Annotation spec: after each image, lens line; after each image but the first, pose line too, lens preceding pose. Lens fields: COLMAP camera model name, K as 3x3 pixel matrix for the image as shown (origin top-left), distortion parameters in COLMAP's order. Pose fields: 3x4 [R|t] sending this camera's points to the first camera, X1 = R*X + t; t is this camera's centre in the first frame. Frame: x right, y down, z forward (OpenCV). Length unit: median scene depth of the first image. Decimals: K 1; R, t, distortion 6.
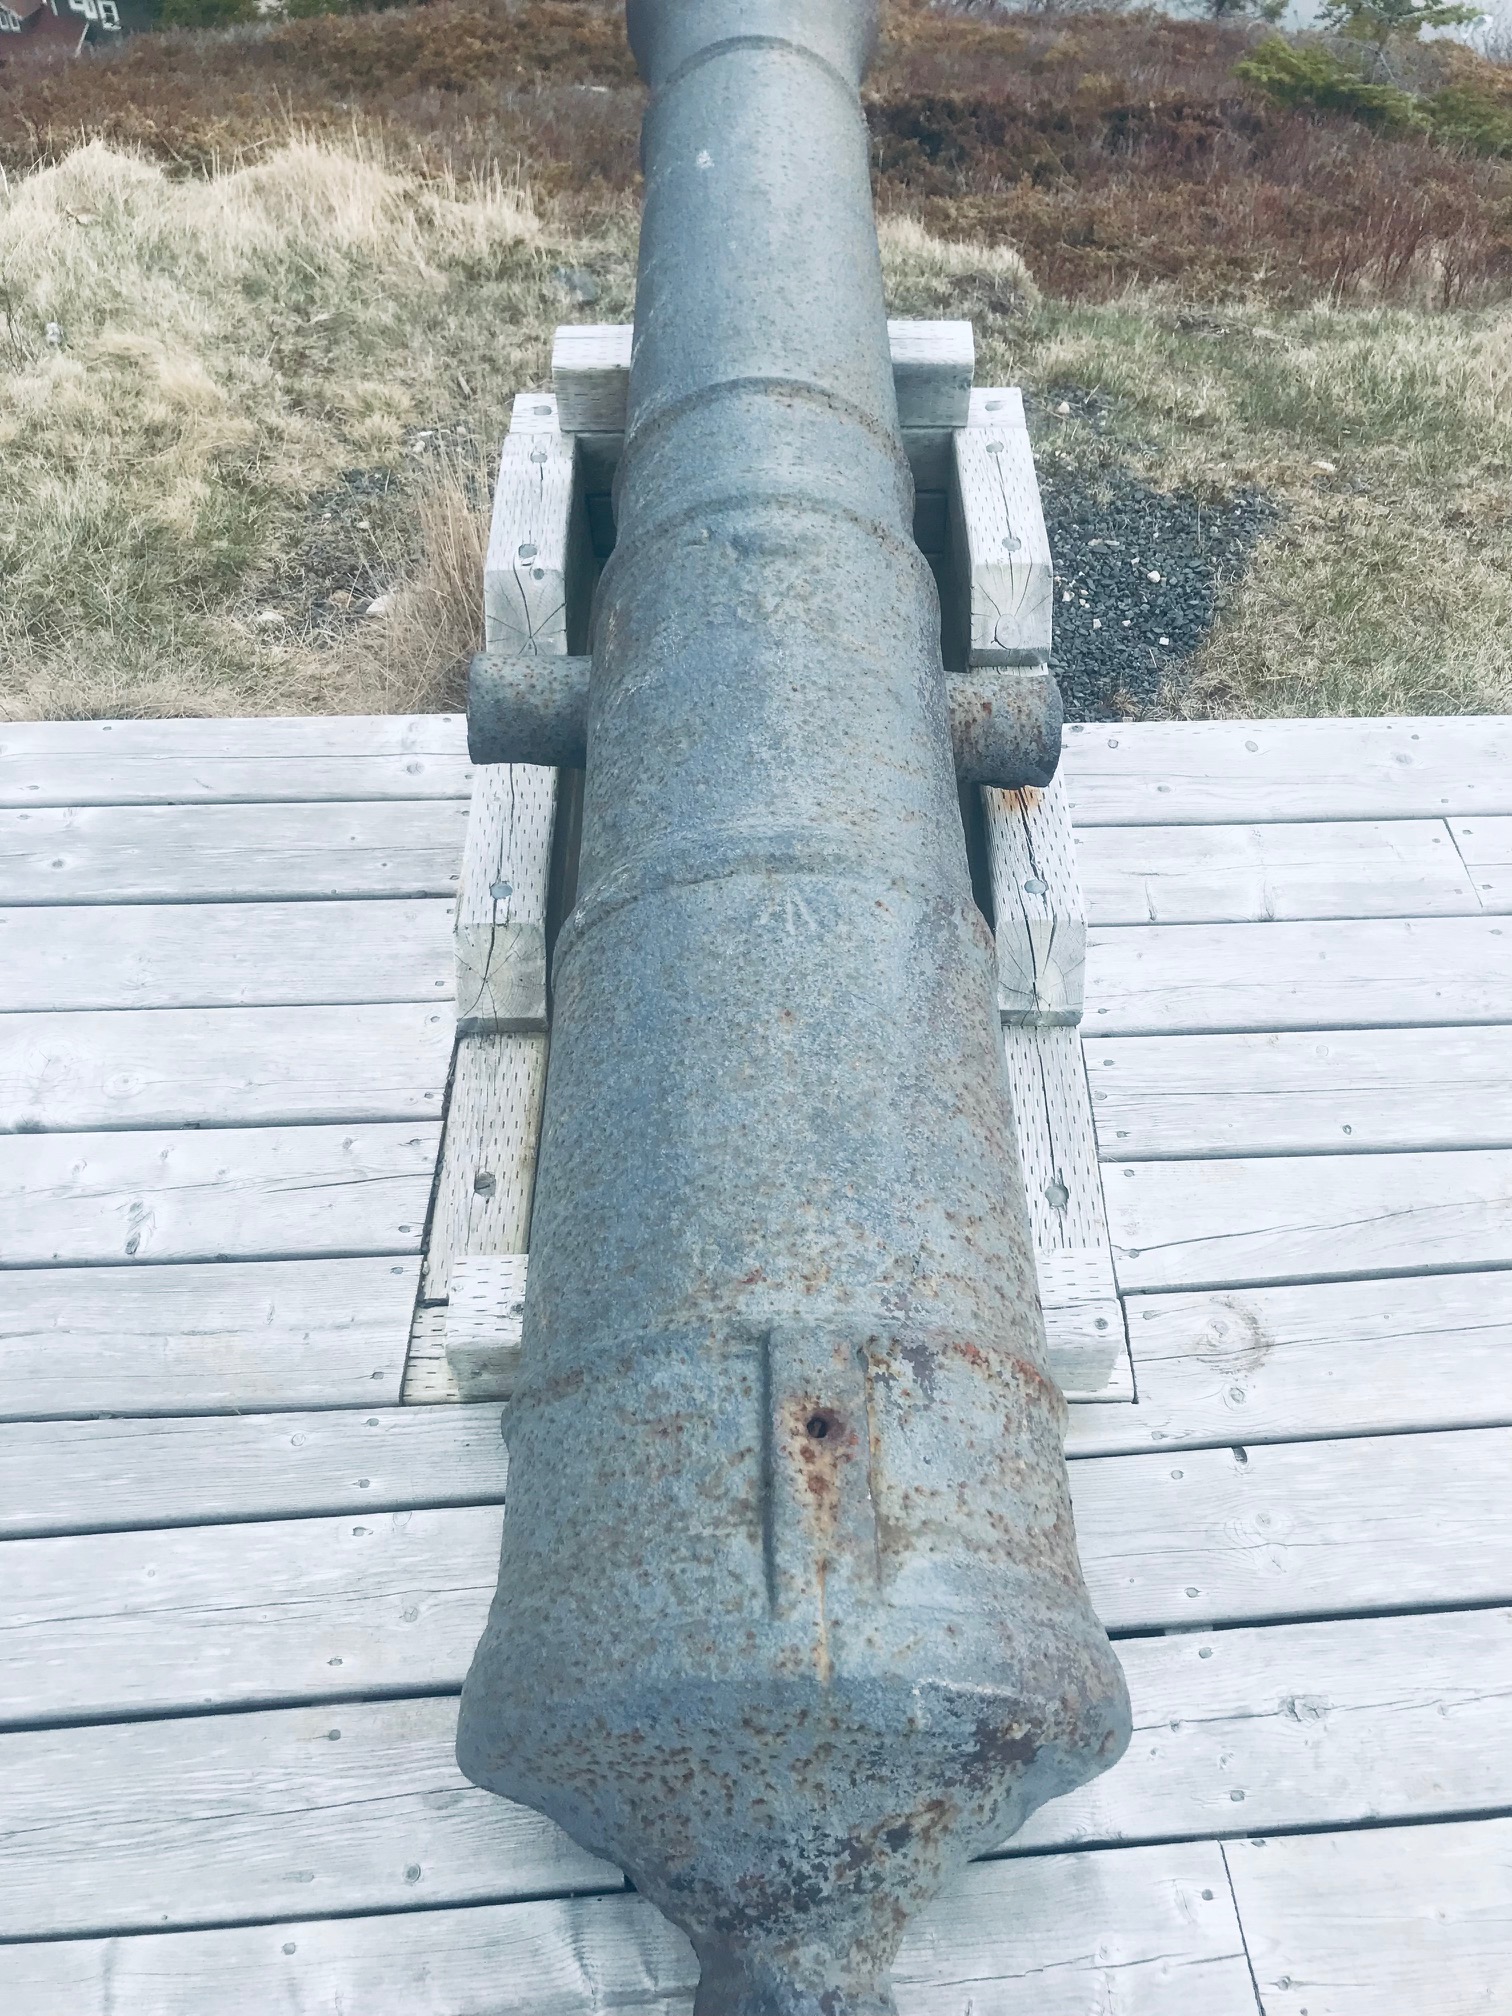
lens RADIAL K [[1646.5, 0, 756.0], [0, 1646.5, 1008.0], [0, 0, 1]] dist [0.171012, -0.002323]
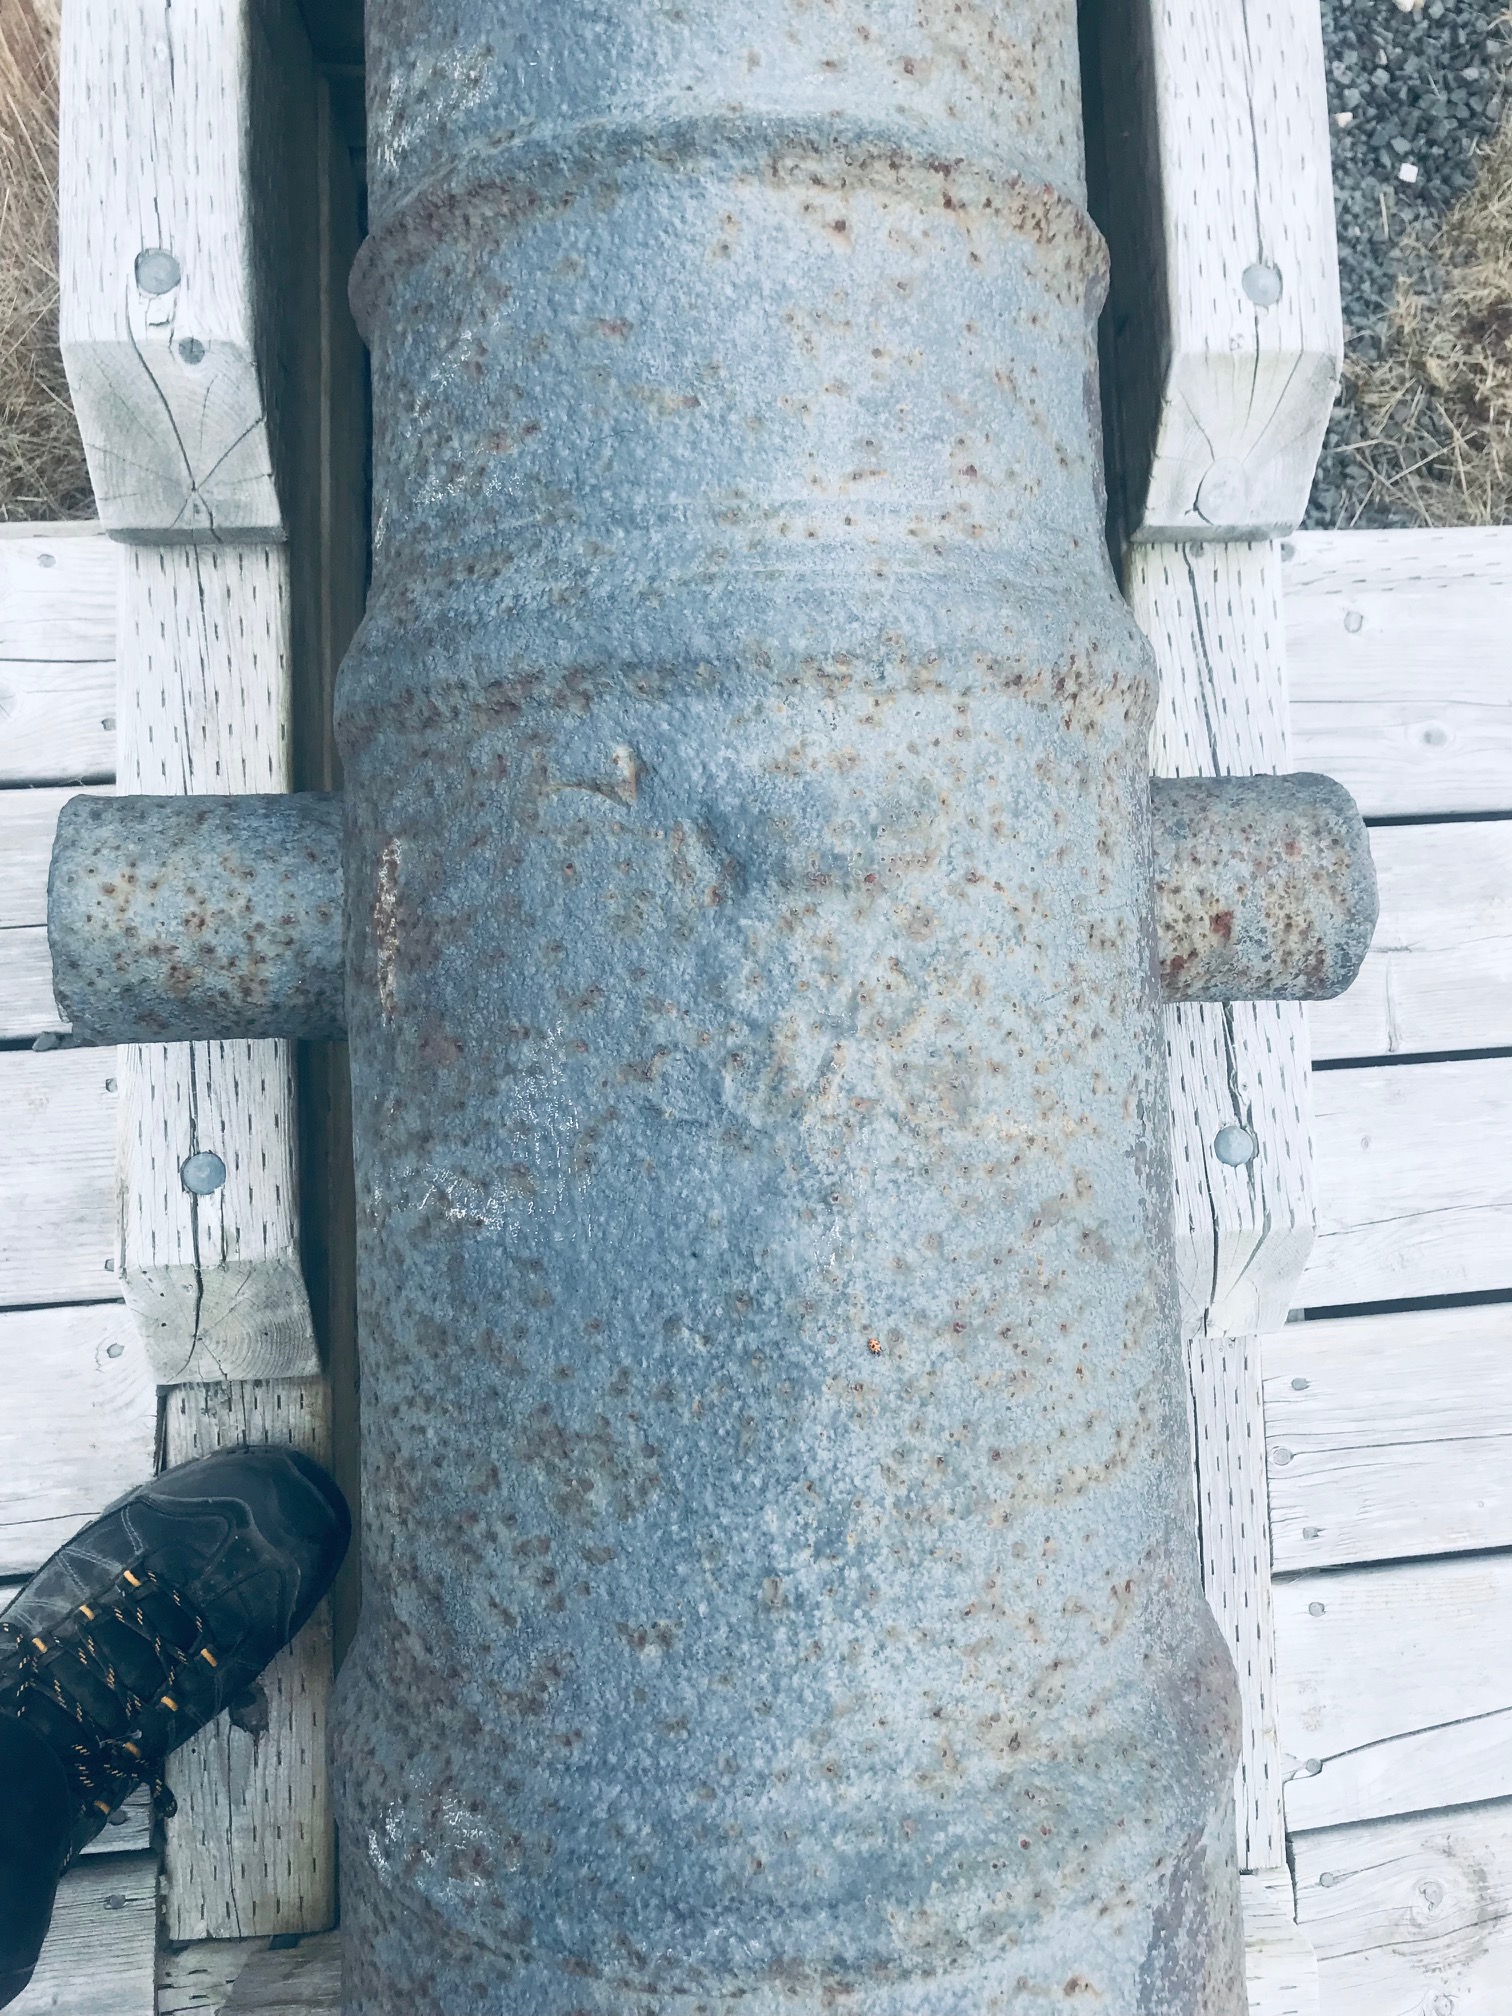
lens RADIAL K [[1663.6, 0, 756.0], [0, 1663.6, 1008.0], [0, 0, 1]] dist [0.035295, -0.007812]
pose [[0.995164, -0.024809, 0.095043, -0.037898], [-0.030945, 0.839131, 0.543048, -0.441634], [-0.093226, -0.543363, 0.834305, 0.658931]]
